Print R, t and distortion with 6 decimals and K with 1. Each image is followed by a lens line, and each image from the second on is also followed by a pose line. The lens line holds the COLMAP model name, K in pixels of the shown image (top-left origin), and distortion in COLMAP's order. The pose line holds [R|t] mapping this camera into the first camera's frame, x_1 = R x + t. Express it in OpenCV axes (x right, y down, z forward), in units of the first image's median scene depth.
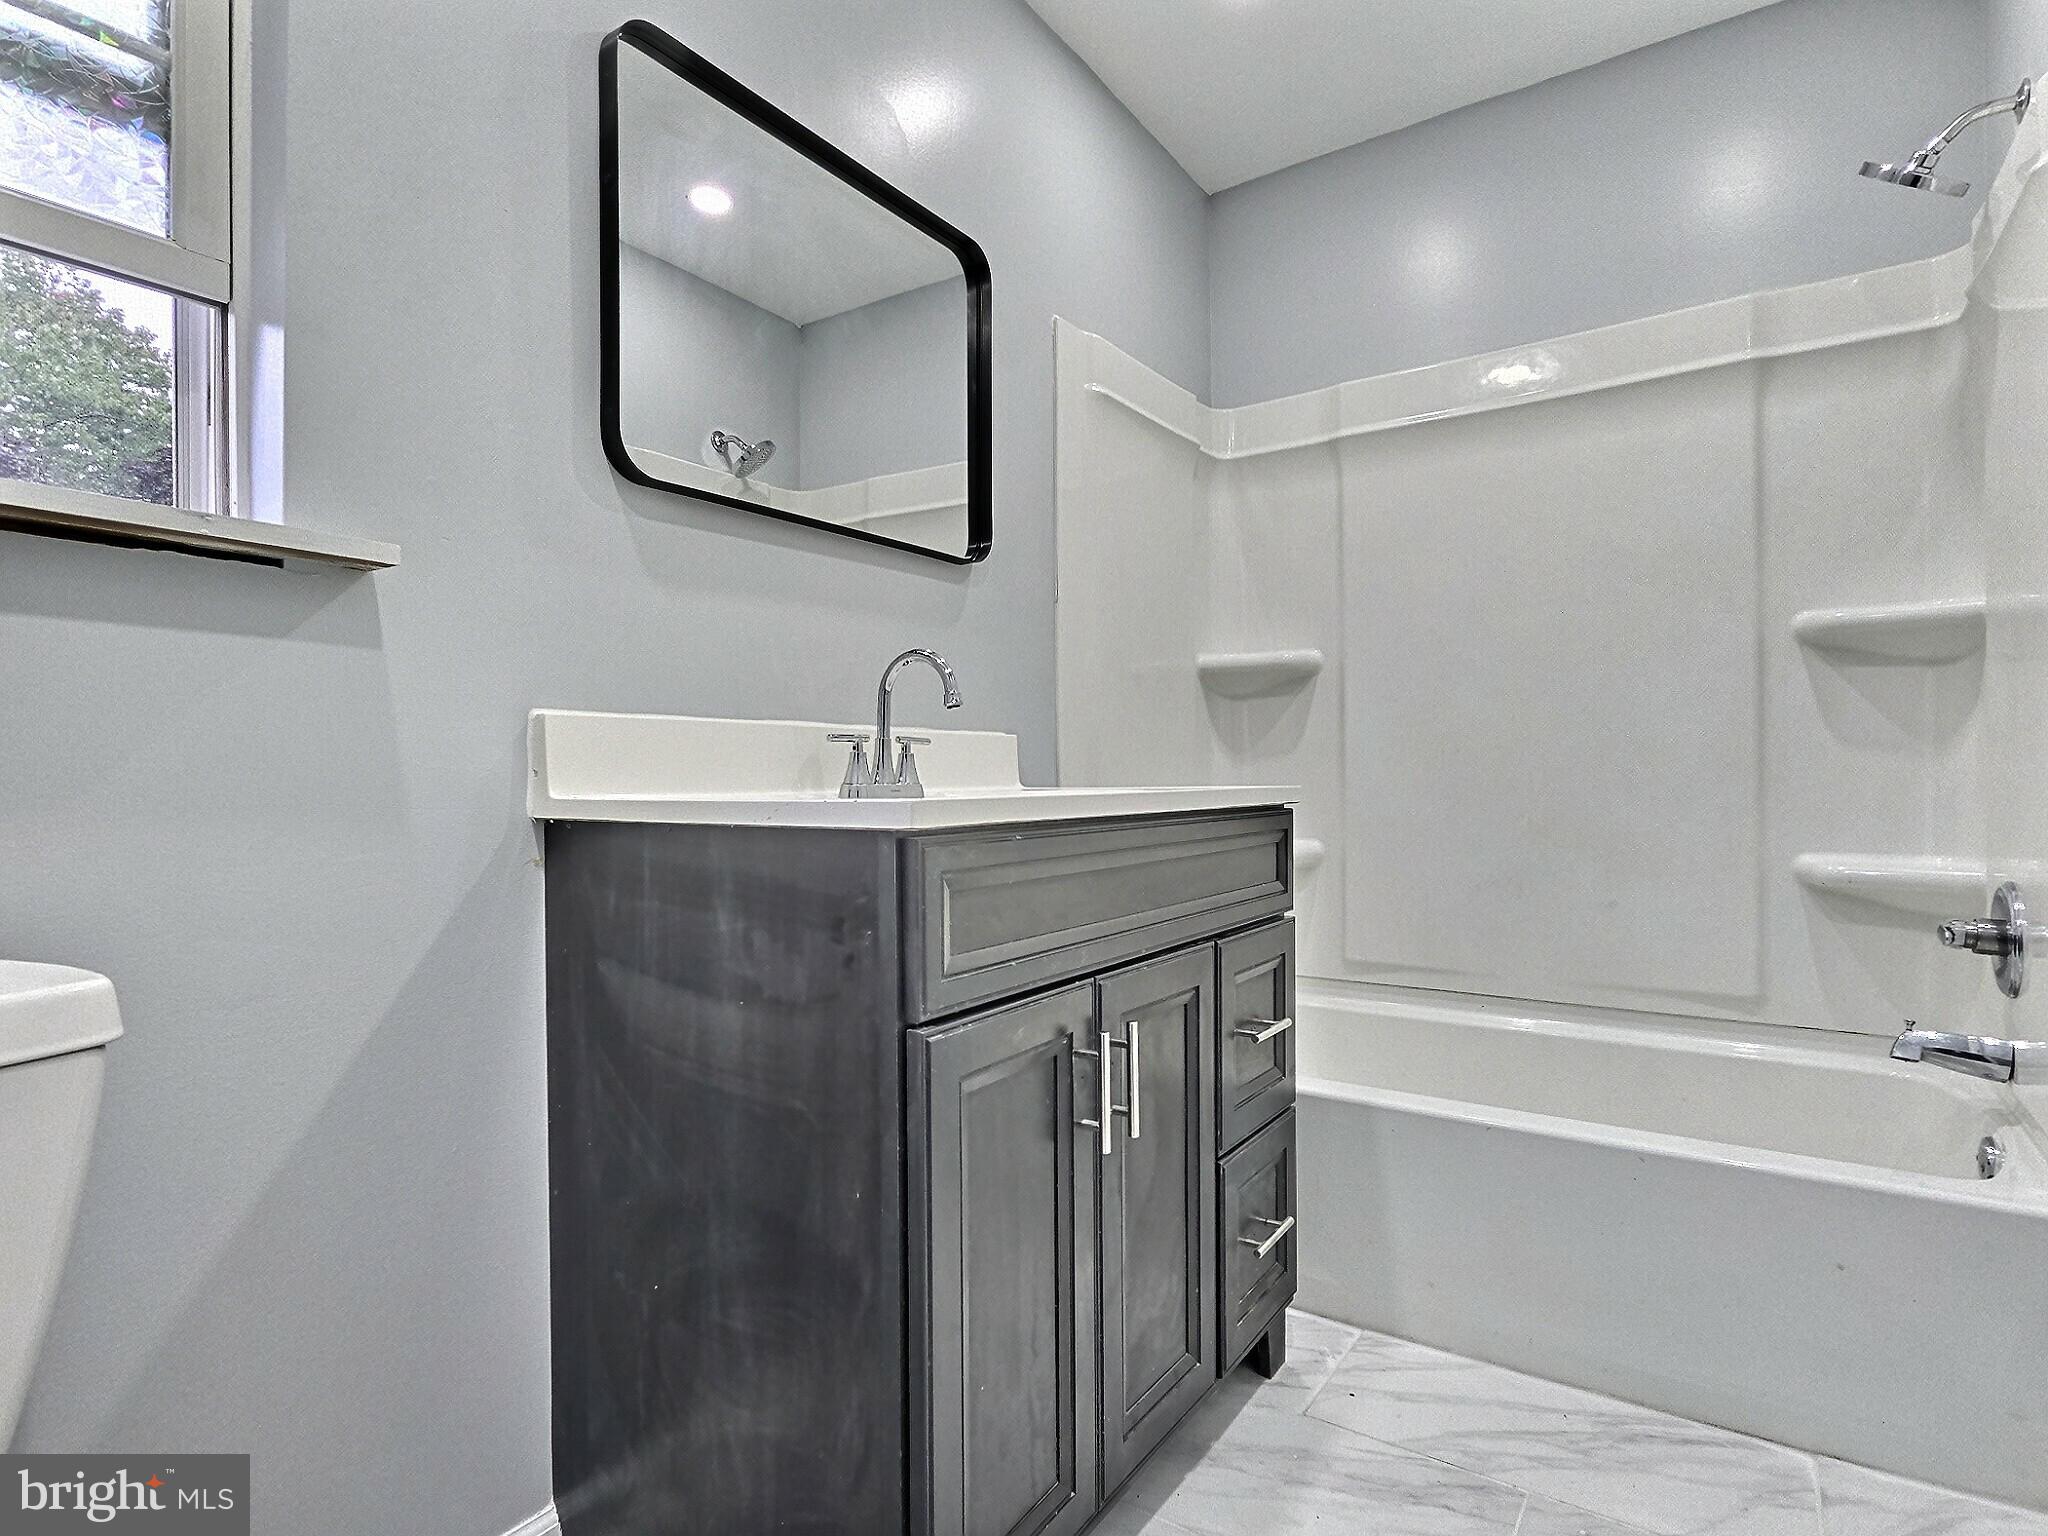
lens RADIAL K [[1060.8, 0, 1027.7], [0, 1060.8, 767.4], [0, 0, 1]] dist [-0.005692, -0.001524]
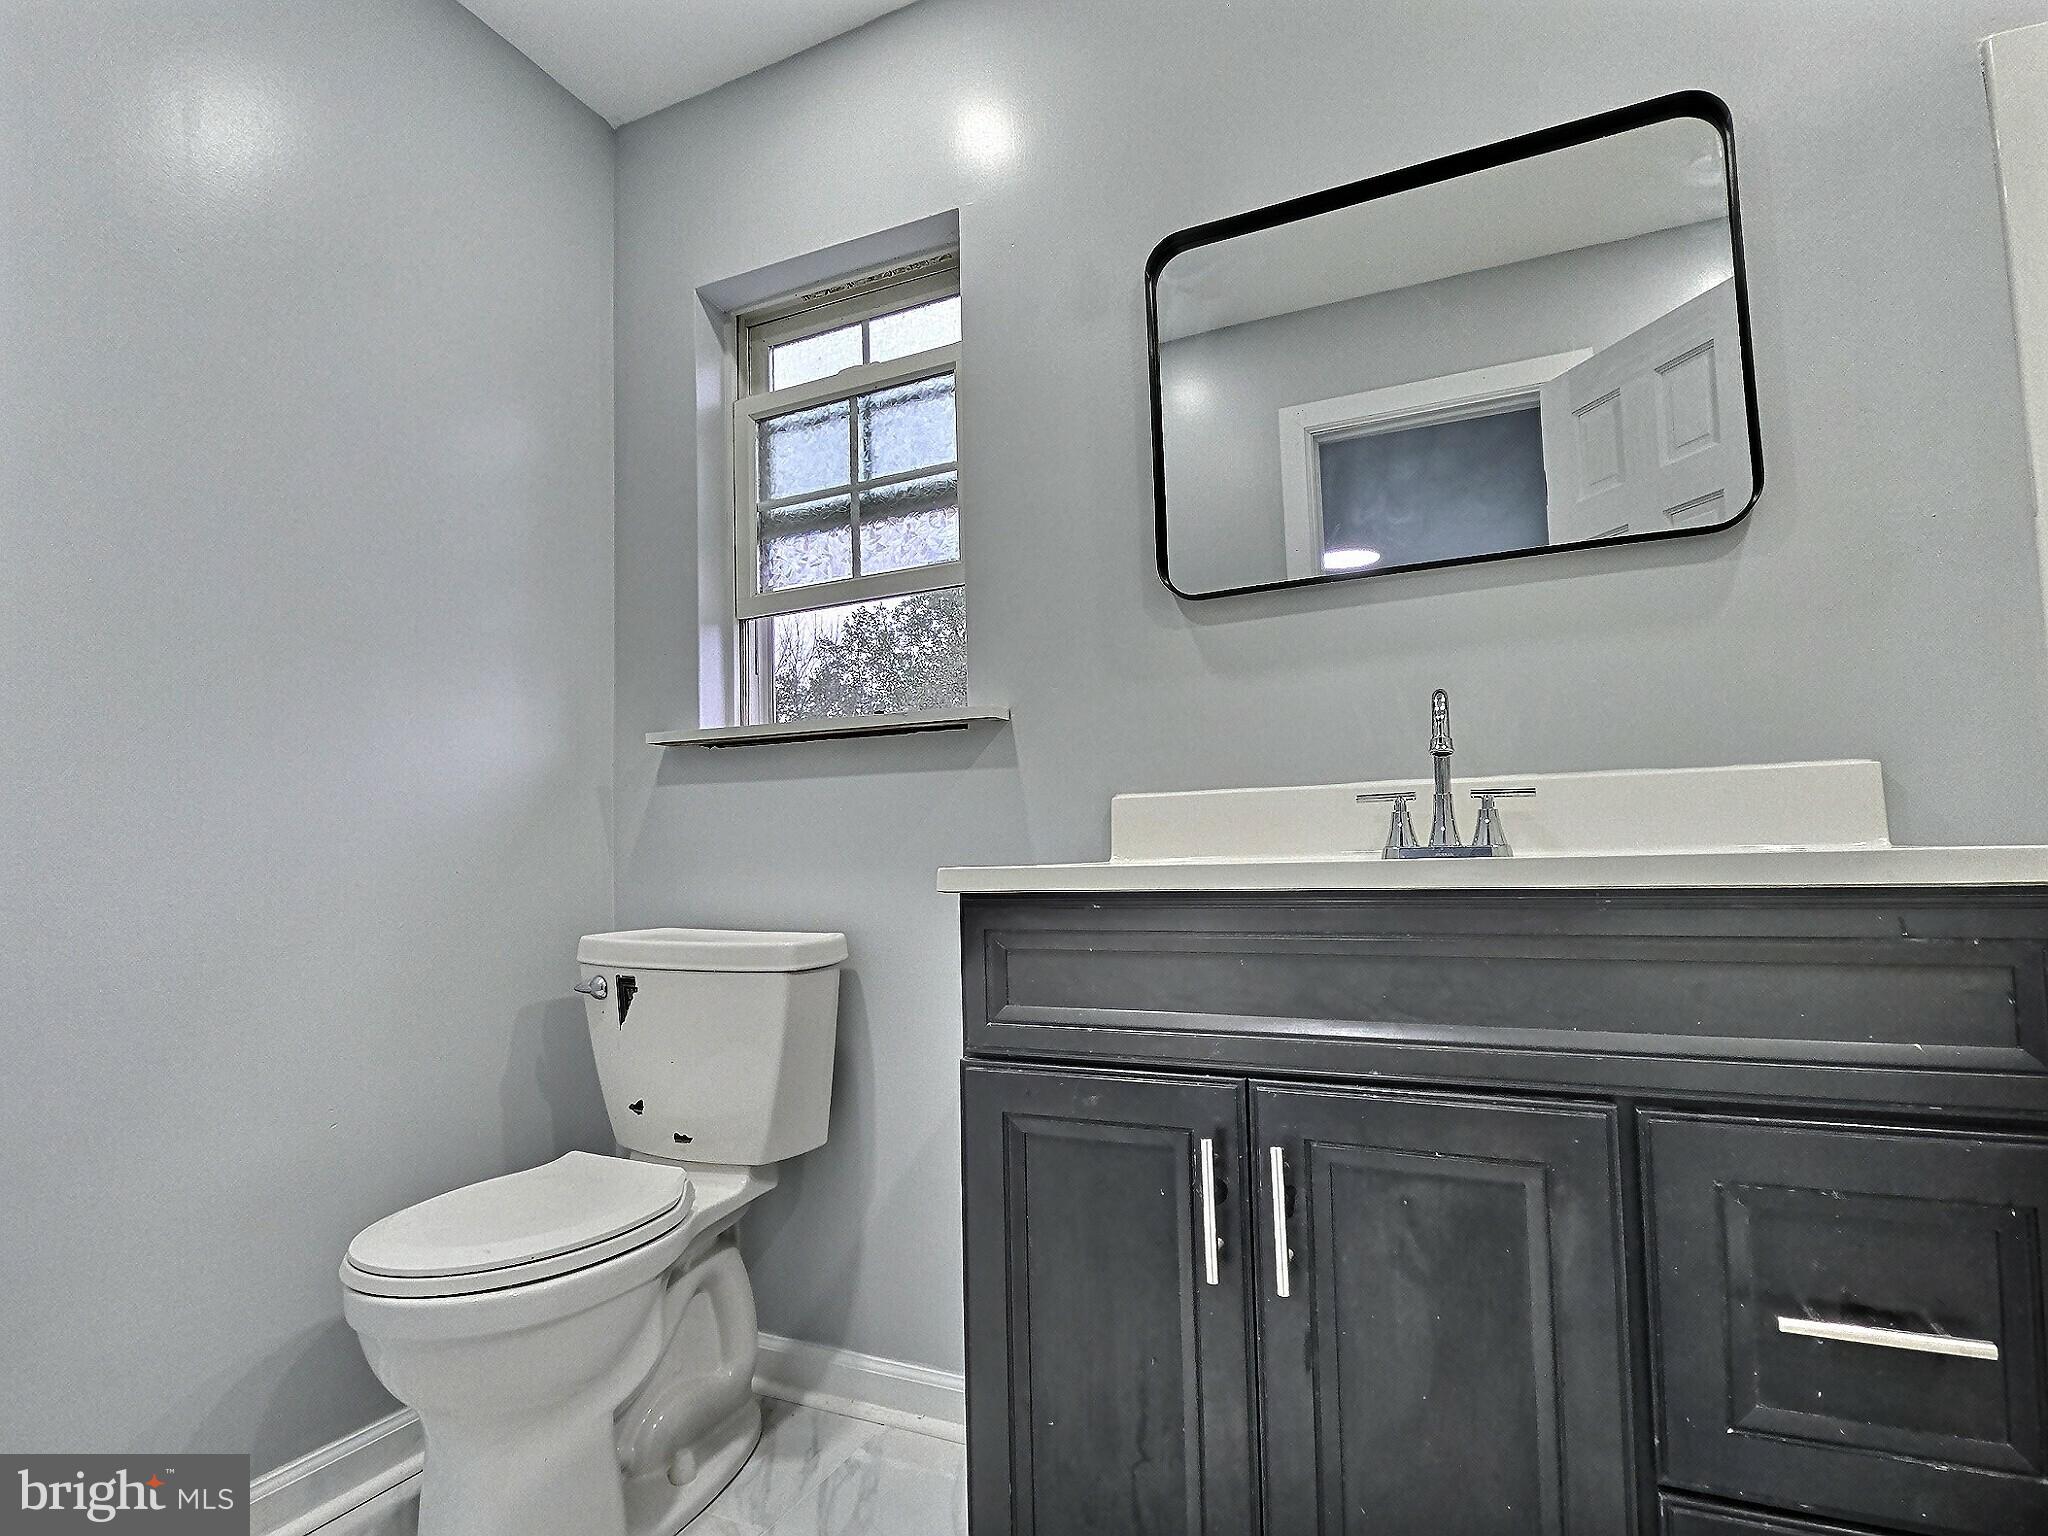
lens RADIAL K [[1060.8, 0, 1025.7], [0, 1060.8, 779.0], [0, 0, 1]] dist [-0.005692, -0.001524]
pose [[0.154073, -0.075692, -0.985156, 0.682069], [0.025081, 0.997040, -0.072682, 0.015538], [0.987741, -0.013510, 0.155516, 0.545115]]
